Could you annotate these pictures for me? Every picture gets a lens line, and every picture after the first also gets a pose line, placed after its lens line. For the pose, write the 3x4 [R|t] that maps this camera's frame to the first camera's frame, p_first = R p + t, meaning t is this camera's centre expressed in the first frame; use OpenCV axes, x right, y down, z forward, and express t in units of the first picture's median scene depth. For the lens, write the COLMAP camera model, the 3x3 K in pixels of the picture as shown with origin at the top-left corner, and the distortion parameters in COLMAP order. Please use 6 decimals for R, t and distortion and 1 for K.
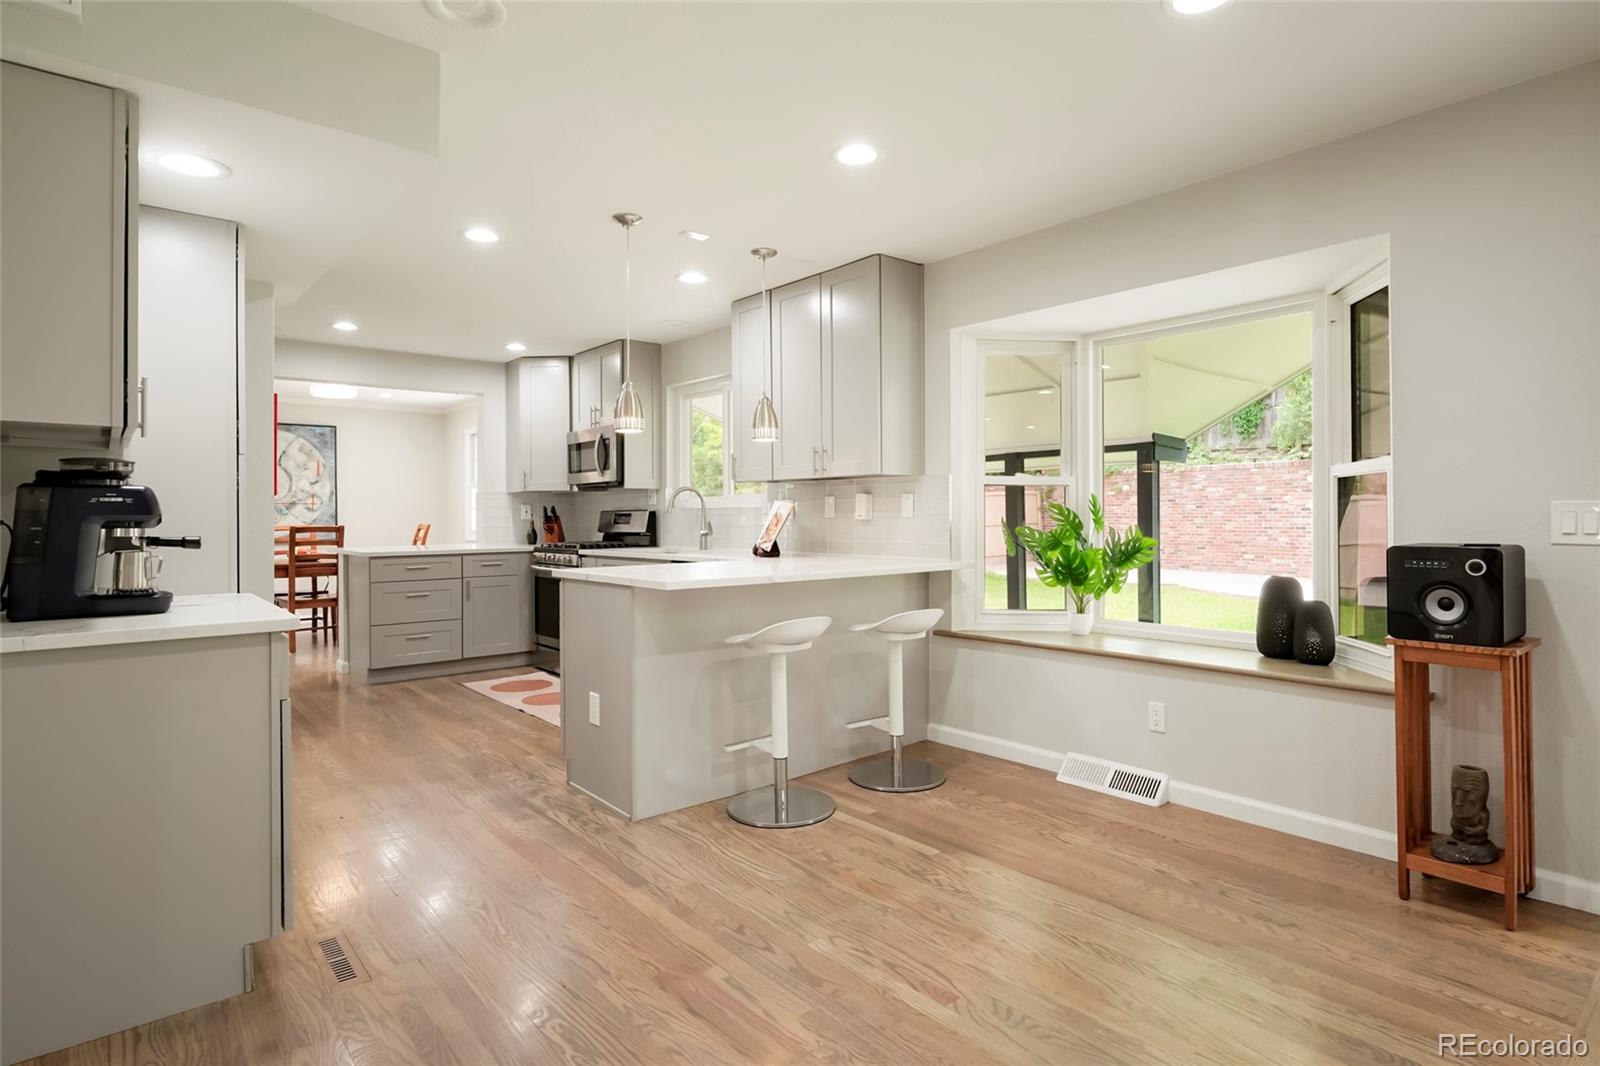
lens RADIAL K [[835.8, 0, 815.1], [0, 835.8, 508.4], [0, 0, 1]] dist [-0.009914, -0.000150]
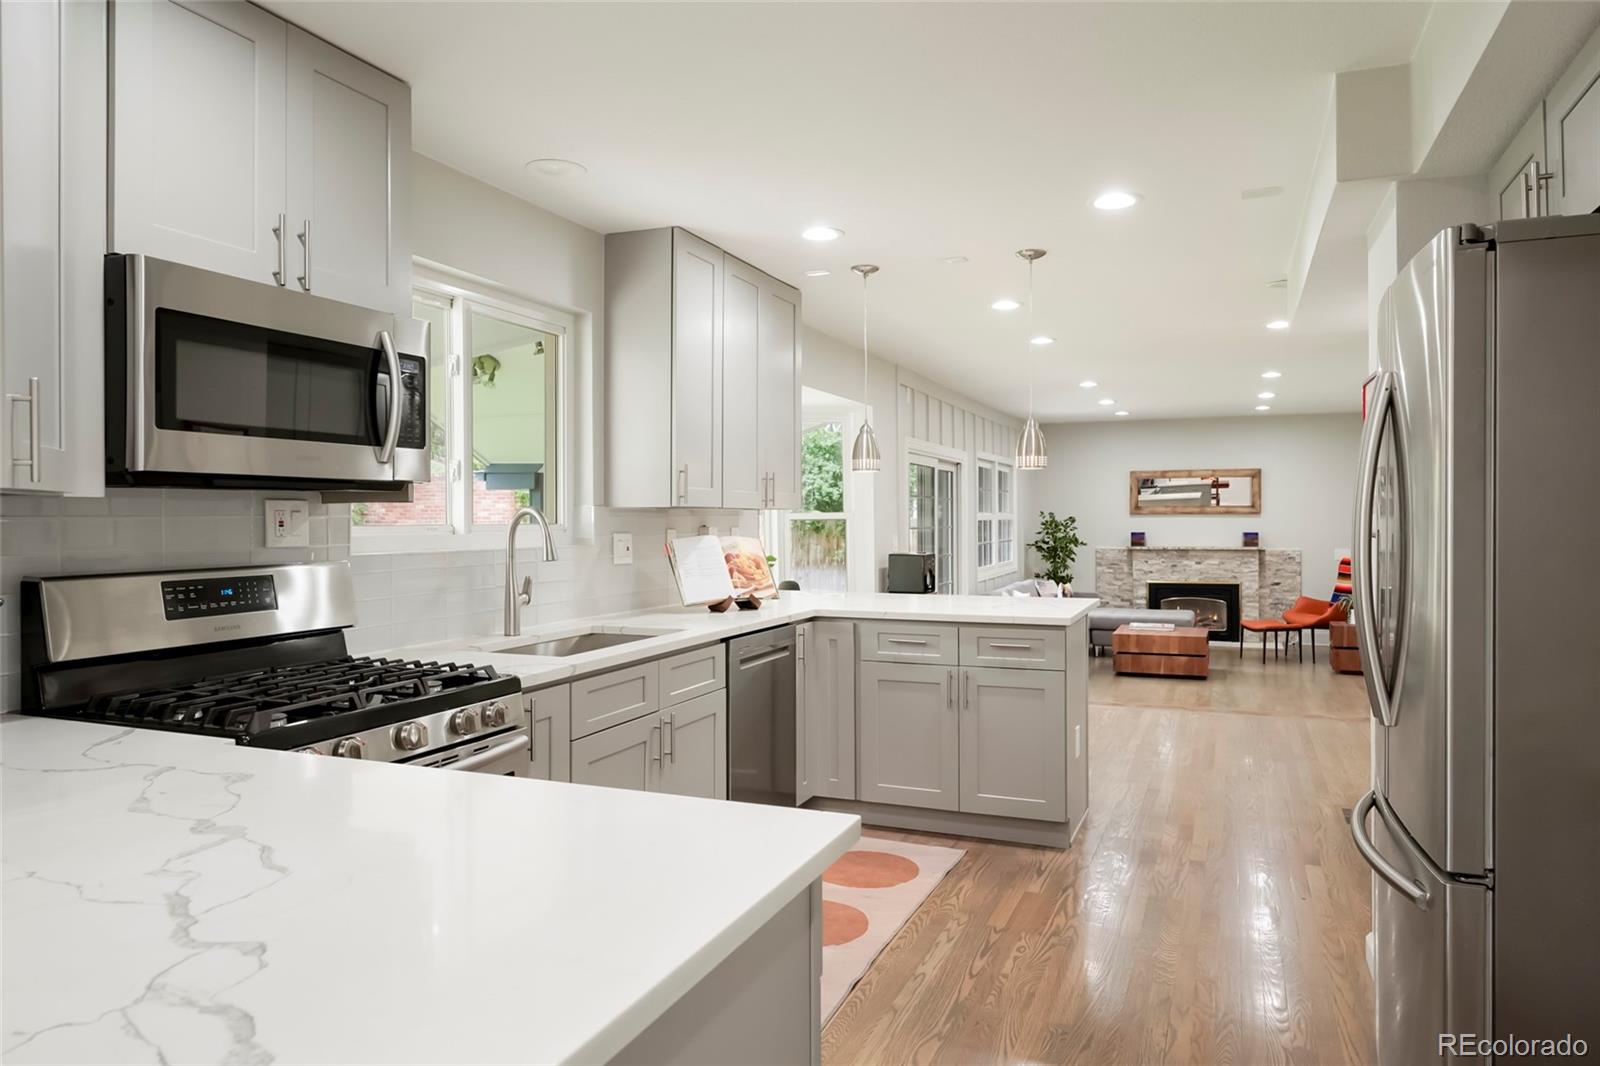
lens RADIAL K [[1036.1, 0, 795.1], [0, 1036.1, 520.3], [0, 0, 1]] dist [-0.002697, 0.000581]
pose [[-0.437584, 0.004535, 0.899166, -0.701413], [-0.002201, 0.999979, -0.006114, -0.014369], [-0.899175, -0.004655, -0.437565, 1.041336]]
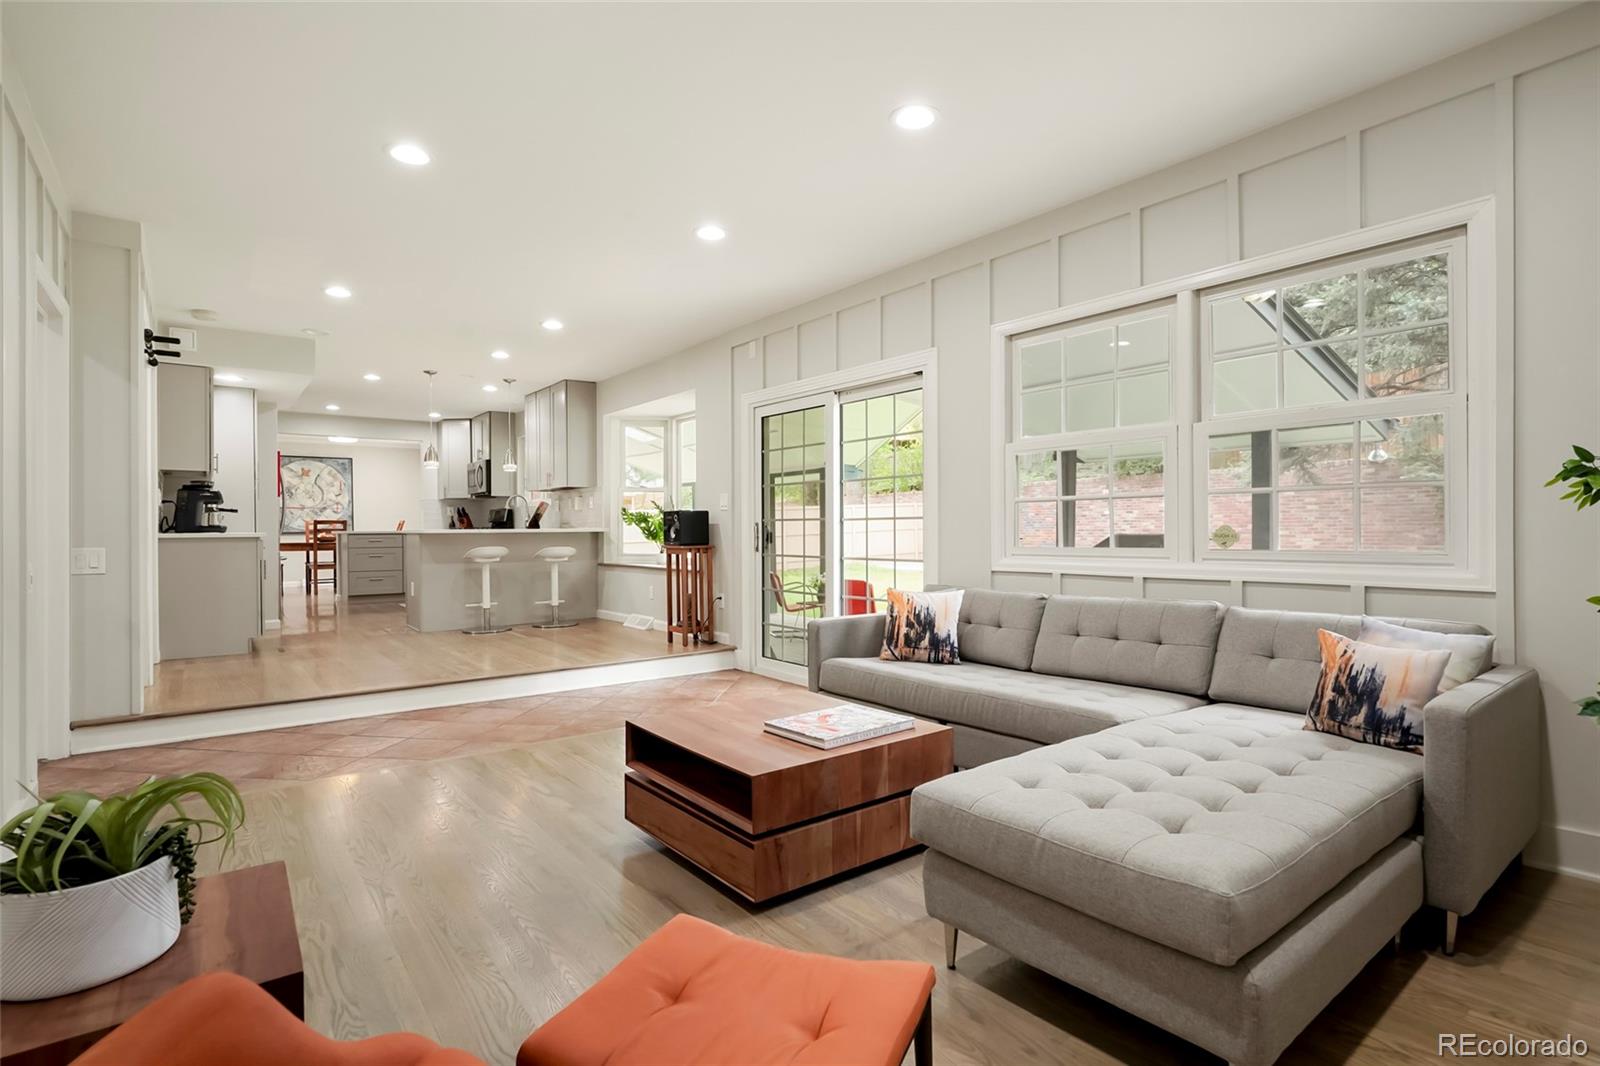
lens RADIAL K [[773.8, 0, 800.8], [0, 773.8, 528.7], [0, 0, 1]] dist [-0.002103, -0.000047]
pose [[0.998455, -0.001345, -0.055547, 0.508564], [0.001801, 0.999965, 0.008156, 0.032825], [0.055534, -0.008244, 0.998423, -0.585544]]
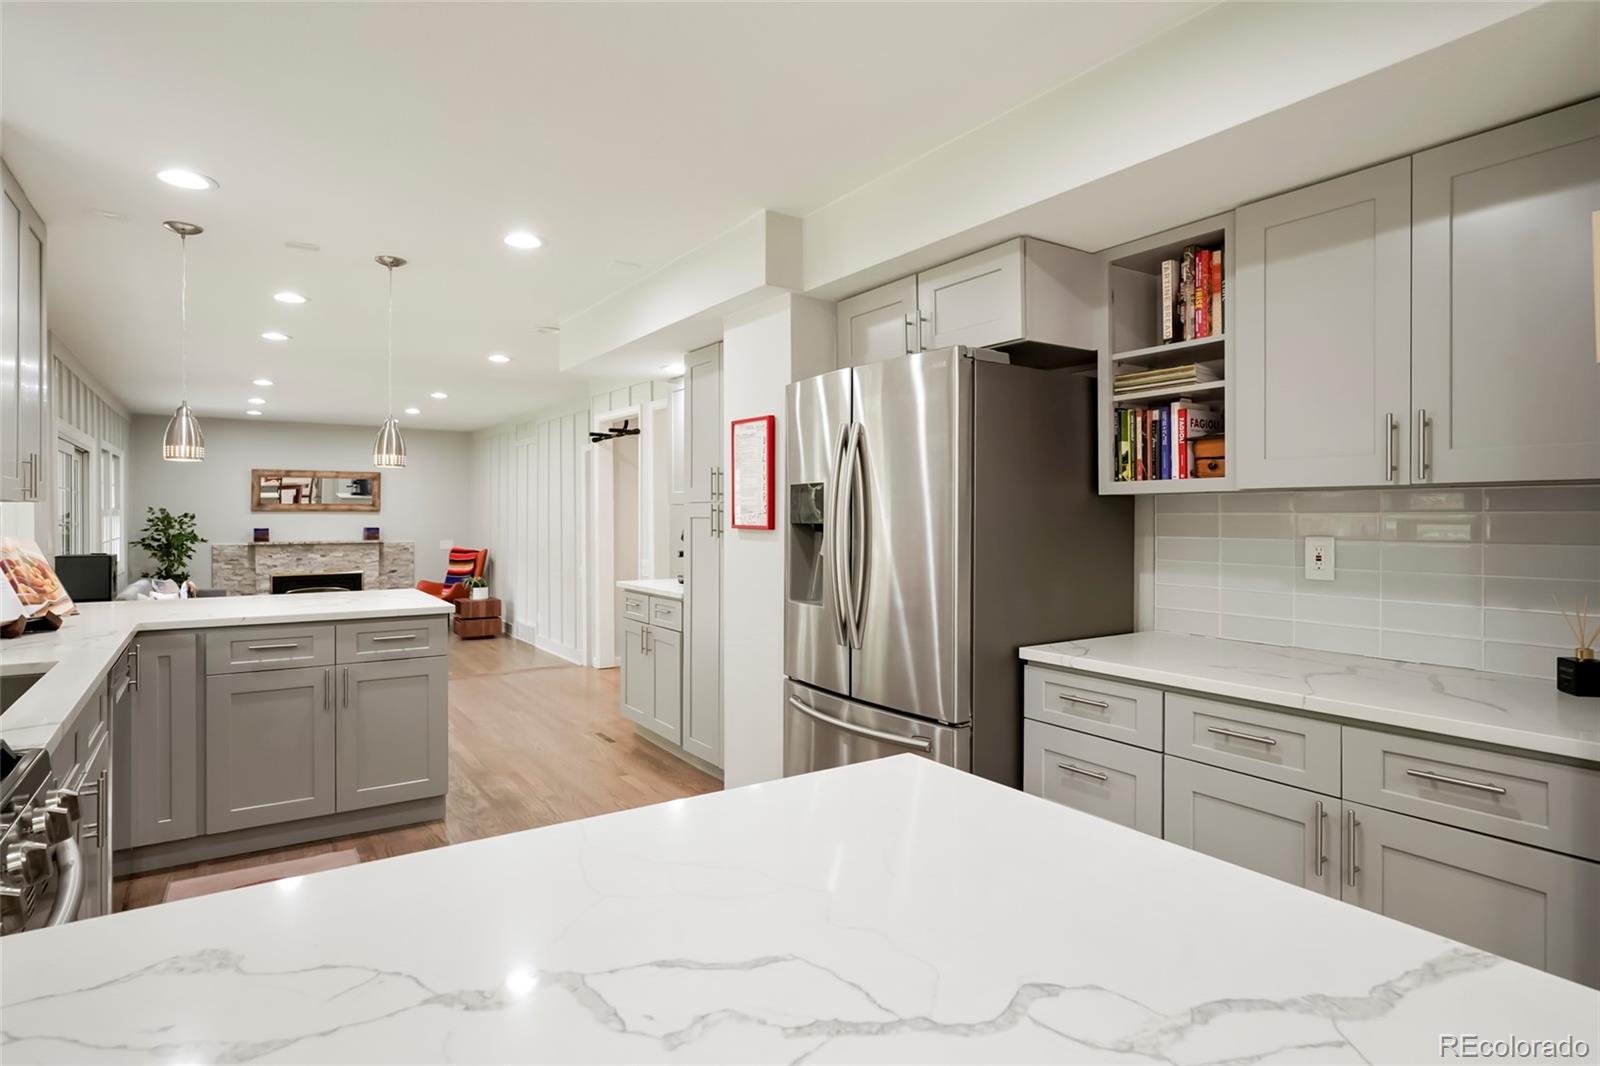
lens RADIAL K [[869.2, 0, 819.6], [0, 869.2, 521.1], [0, 0, 1]] dist [-0.001431, -0.000411]
pose [[-0.993073, 0.002196, 0.117480, -0.510093], [0.001992, 0.999996, -0.001854, -0.014061], [-0.117483, -0.001607, -0.993074, 1.166429]]
